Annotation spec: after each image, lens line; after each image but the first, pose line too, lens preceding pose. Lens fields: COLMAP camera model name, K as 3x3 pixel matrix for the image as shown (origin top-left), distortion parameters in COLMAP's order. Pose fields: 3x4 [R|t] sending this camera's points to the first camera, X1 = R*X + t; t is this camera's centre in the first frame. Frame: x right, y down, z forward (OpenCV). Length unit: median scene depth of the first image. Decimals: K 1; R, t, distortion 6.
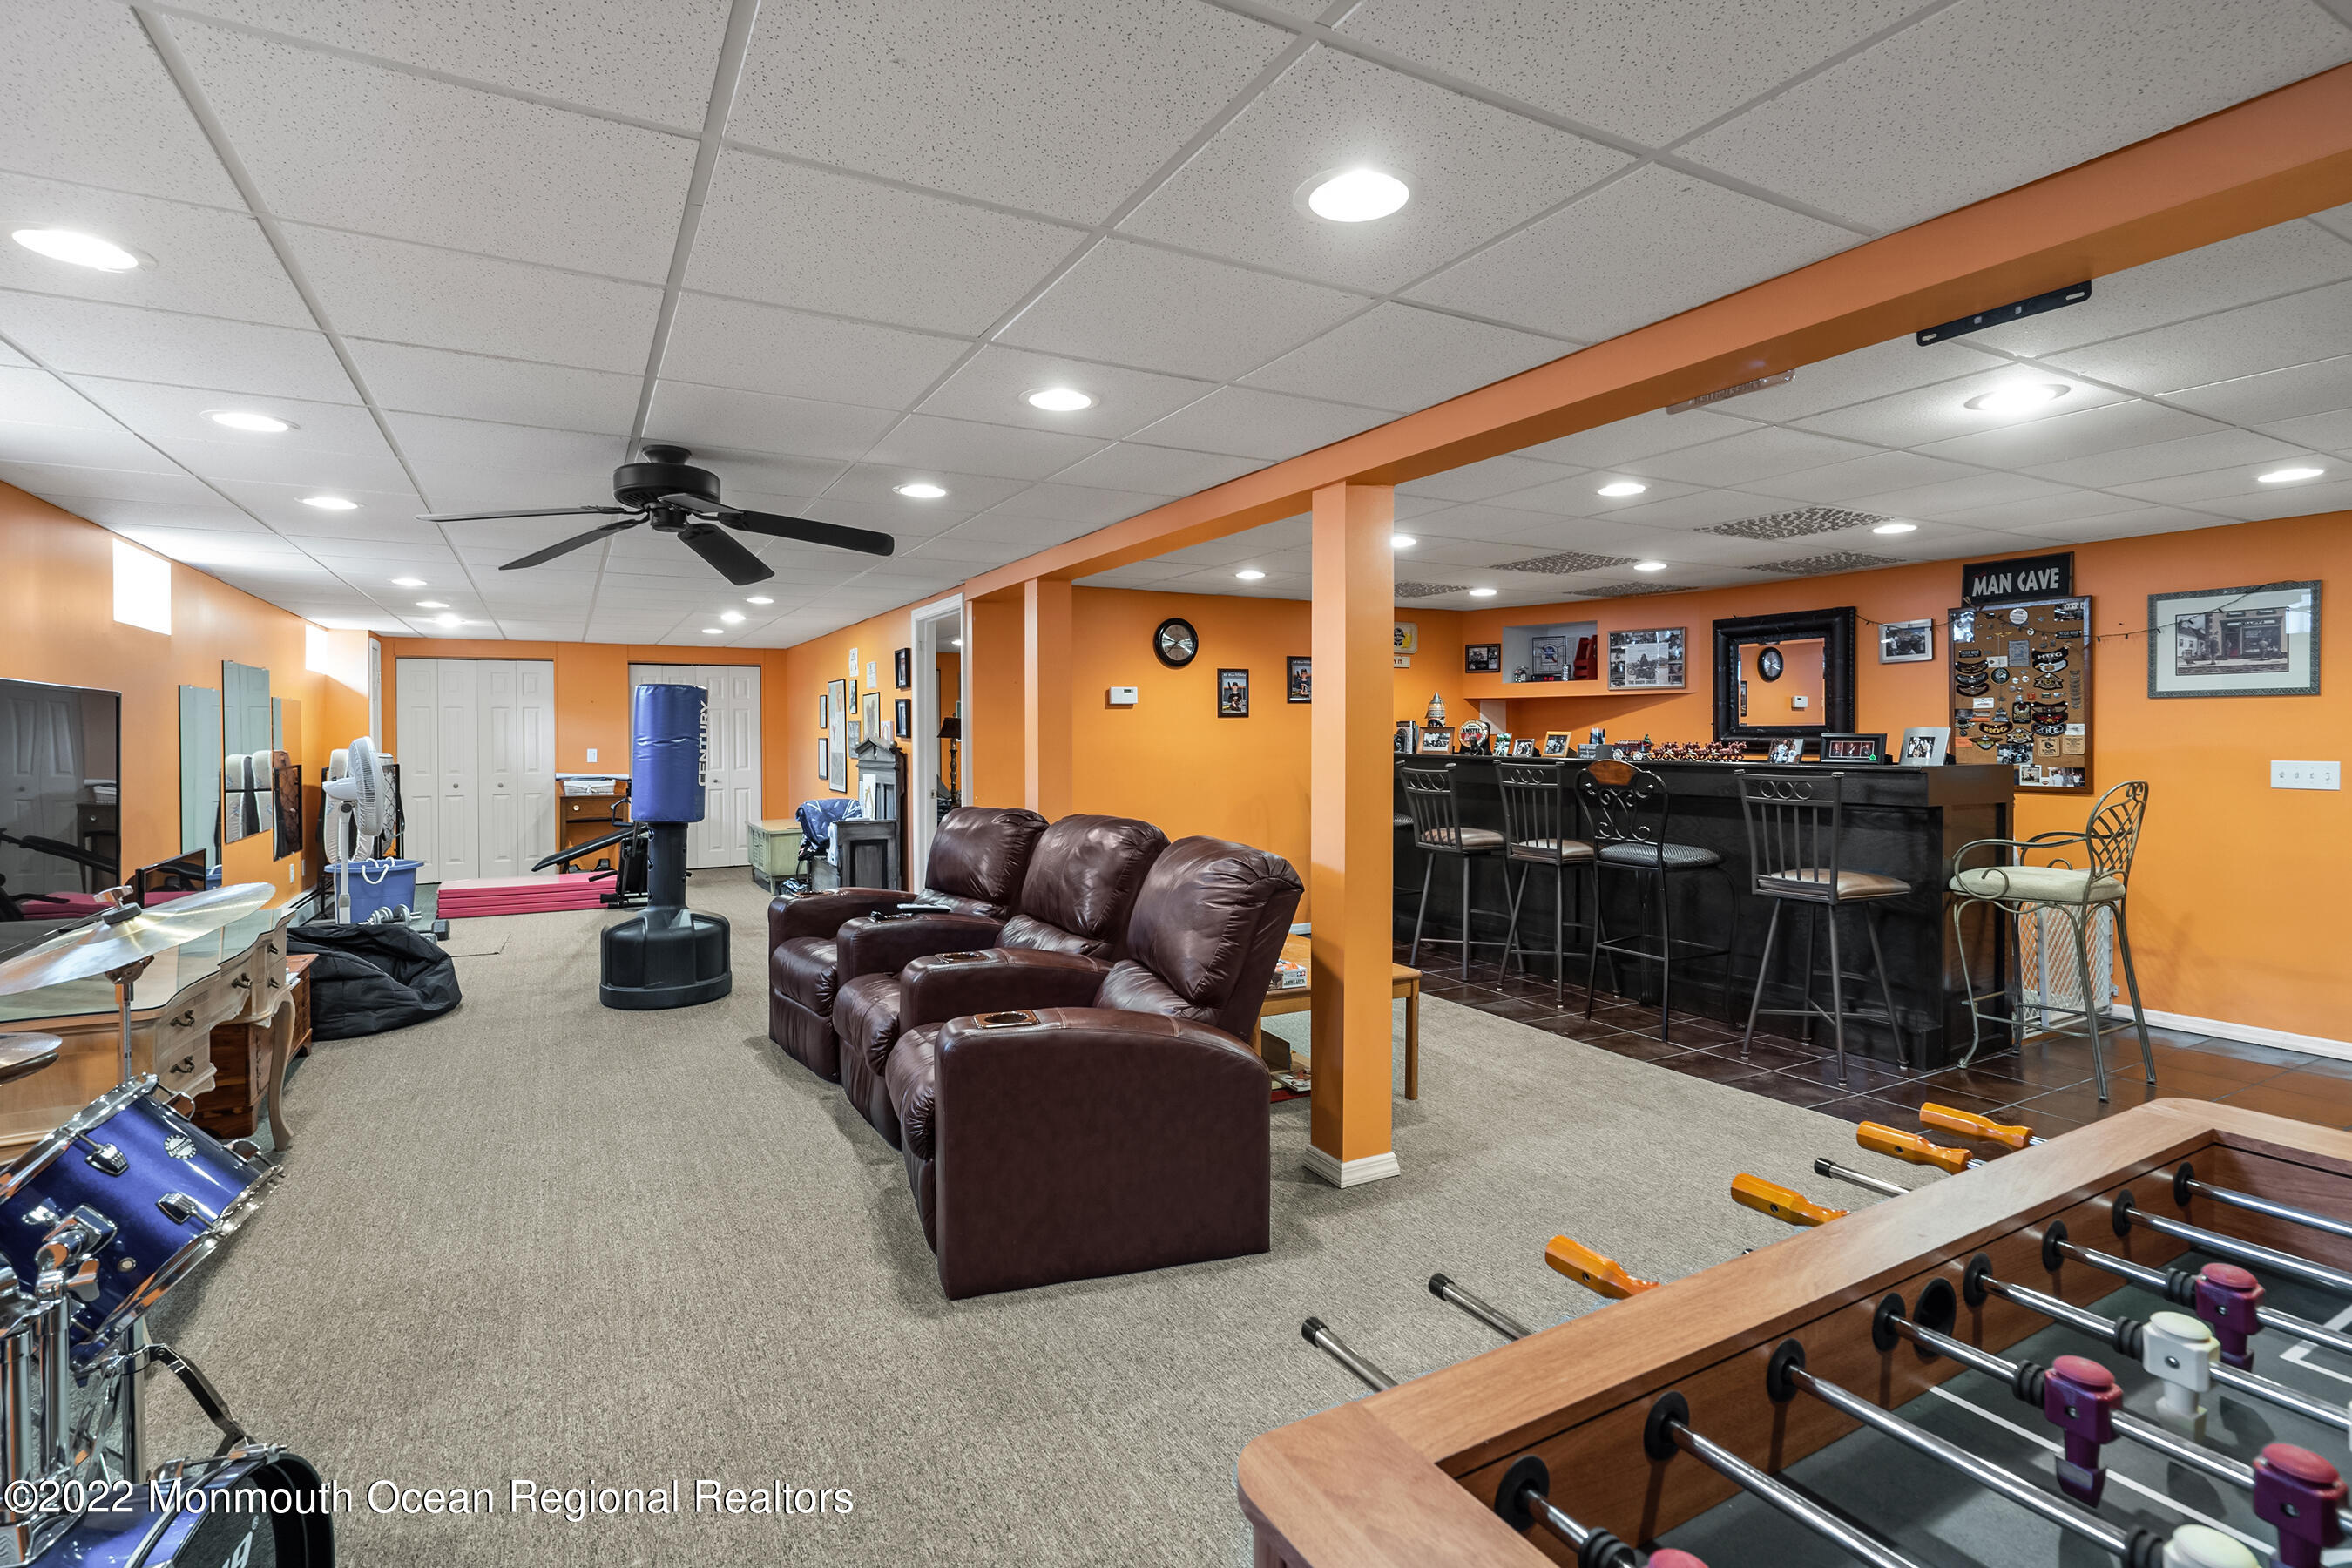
lens RADIAL K [[1104.7, 0, 1165.9], [0, 1104.7, 763.5], [0, 0, 1]] dist [0.003251, 0.000679]
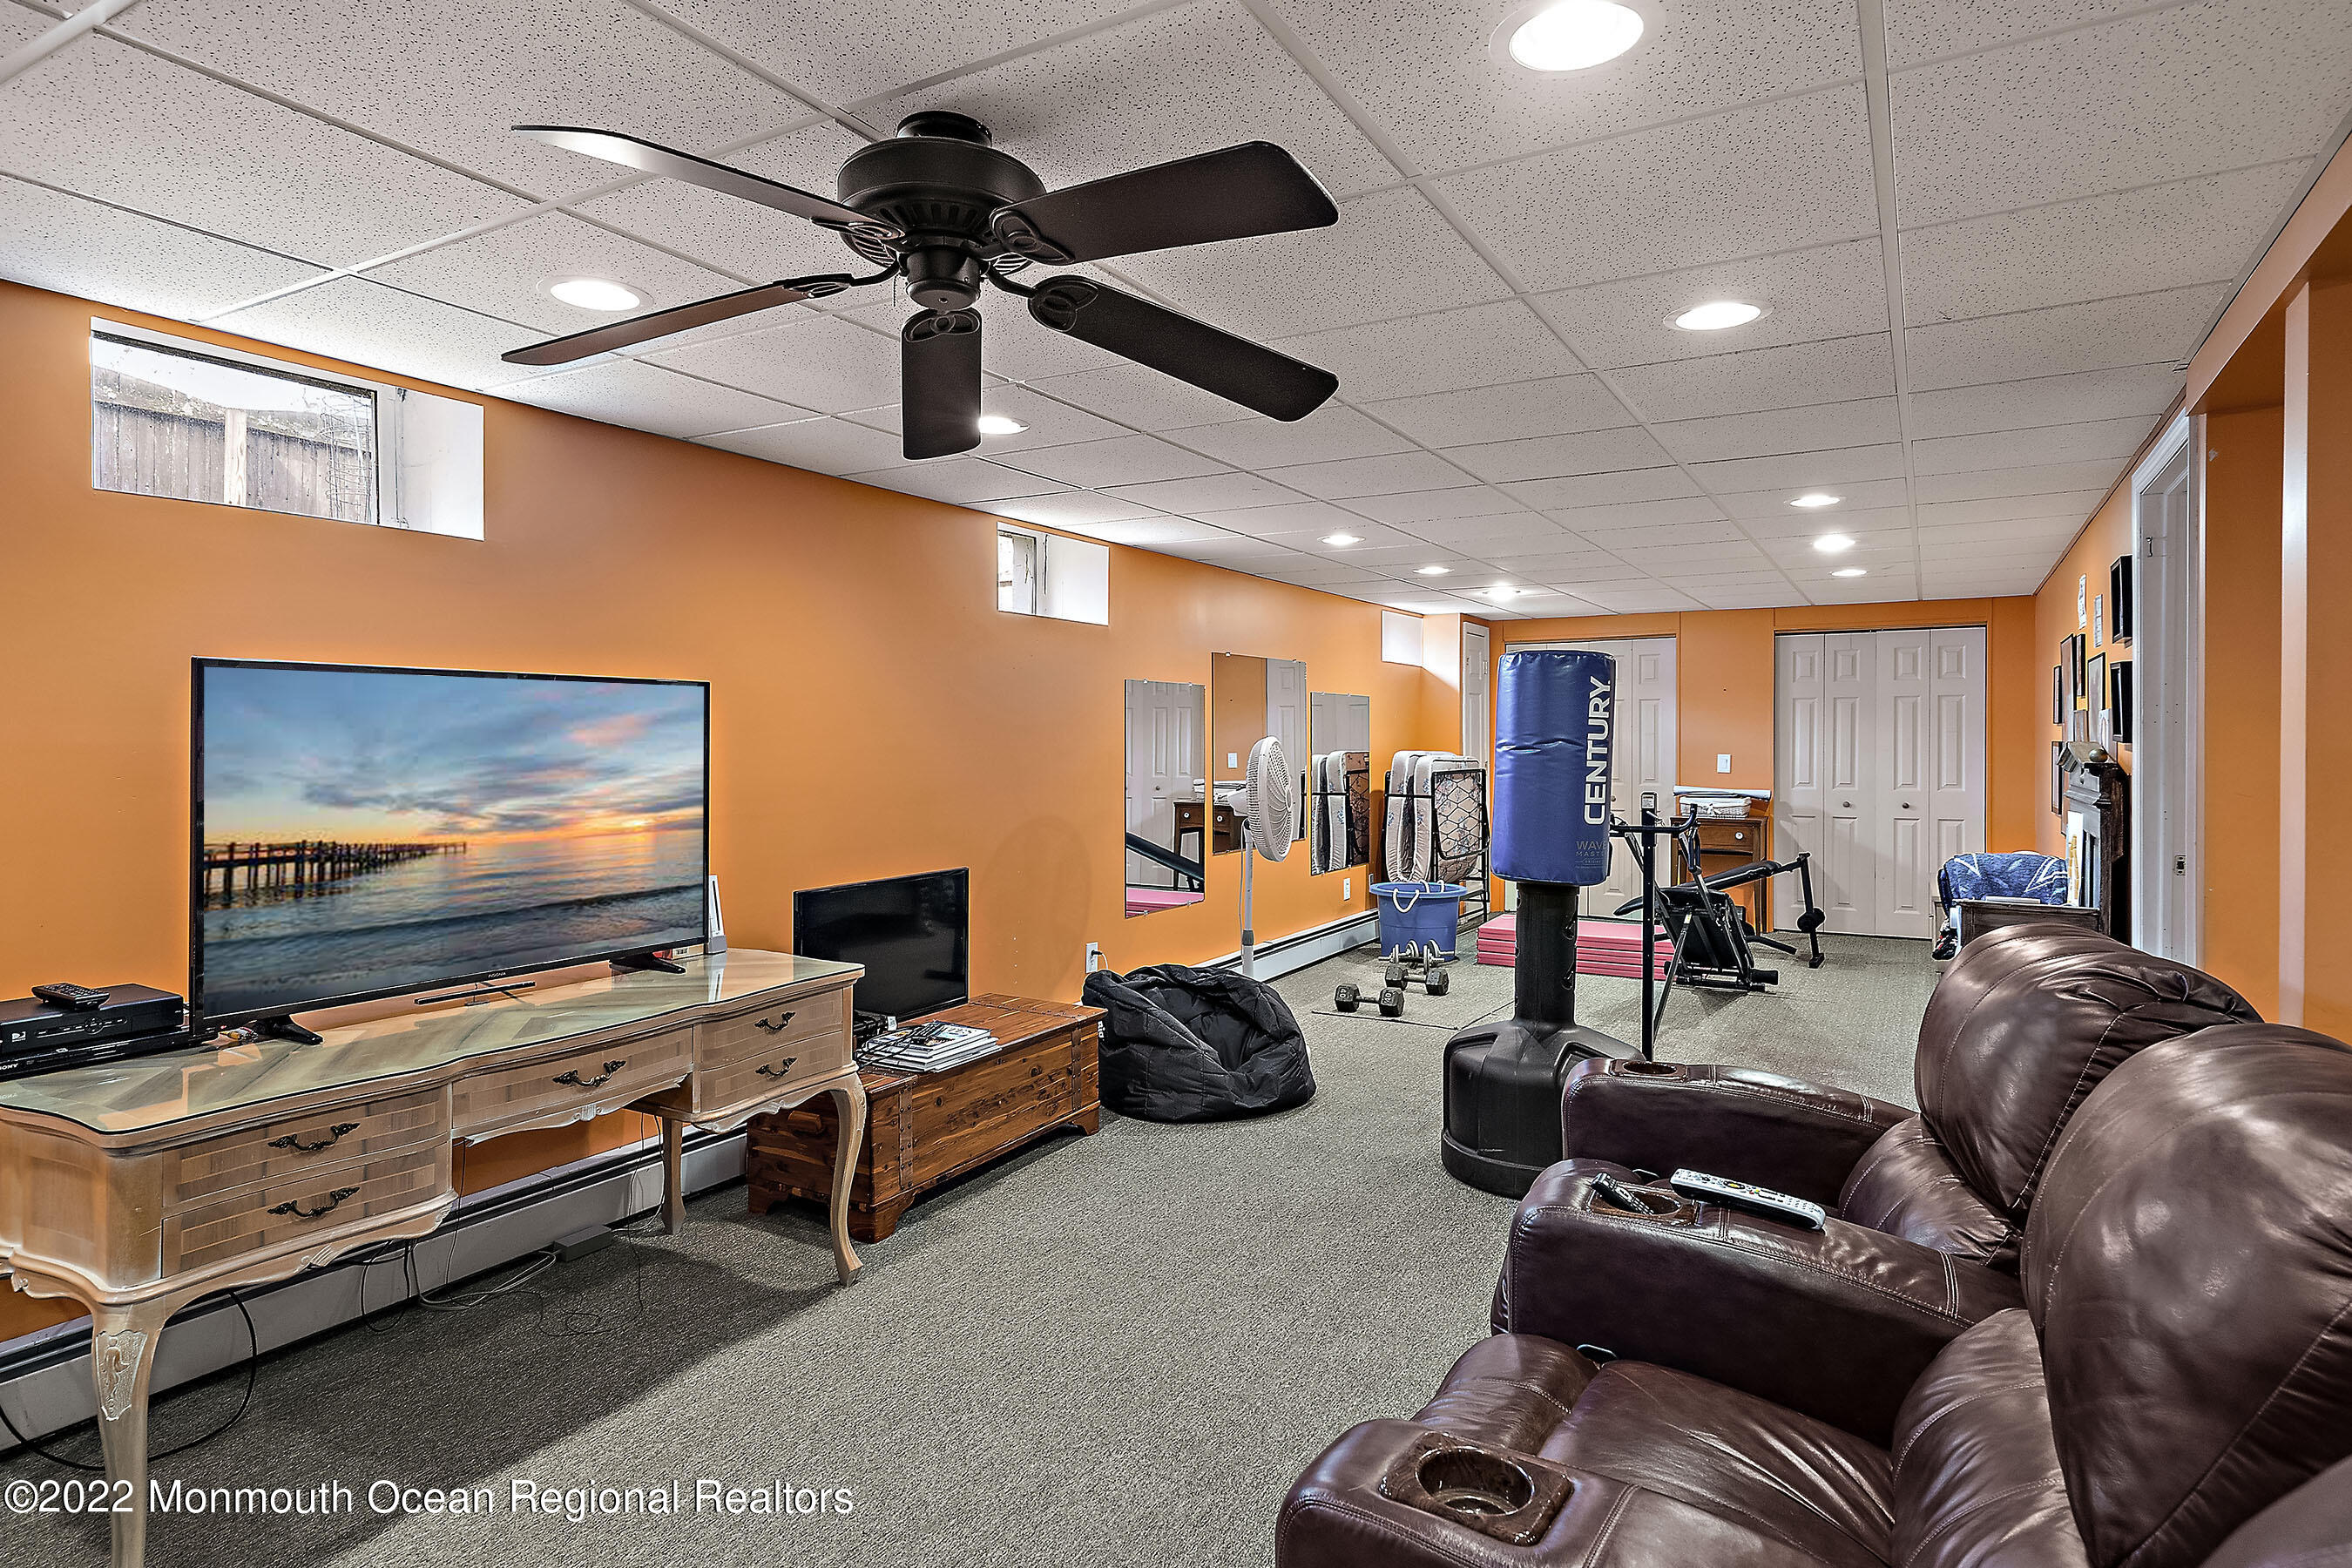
lens RADIAL K [[1282.4, 0, 1177.6], [0, 1282.4, 773.8], [0, 0, 1]] dist [-0.015739, -0.000736]
pose [[0.523779, 0.028812, -0.851367, 0.022927], [-0.025668, 0.999508, 0.018034, -0.009799], [0.851467, 0.012407, 0.524261, 0.373250]]
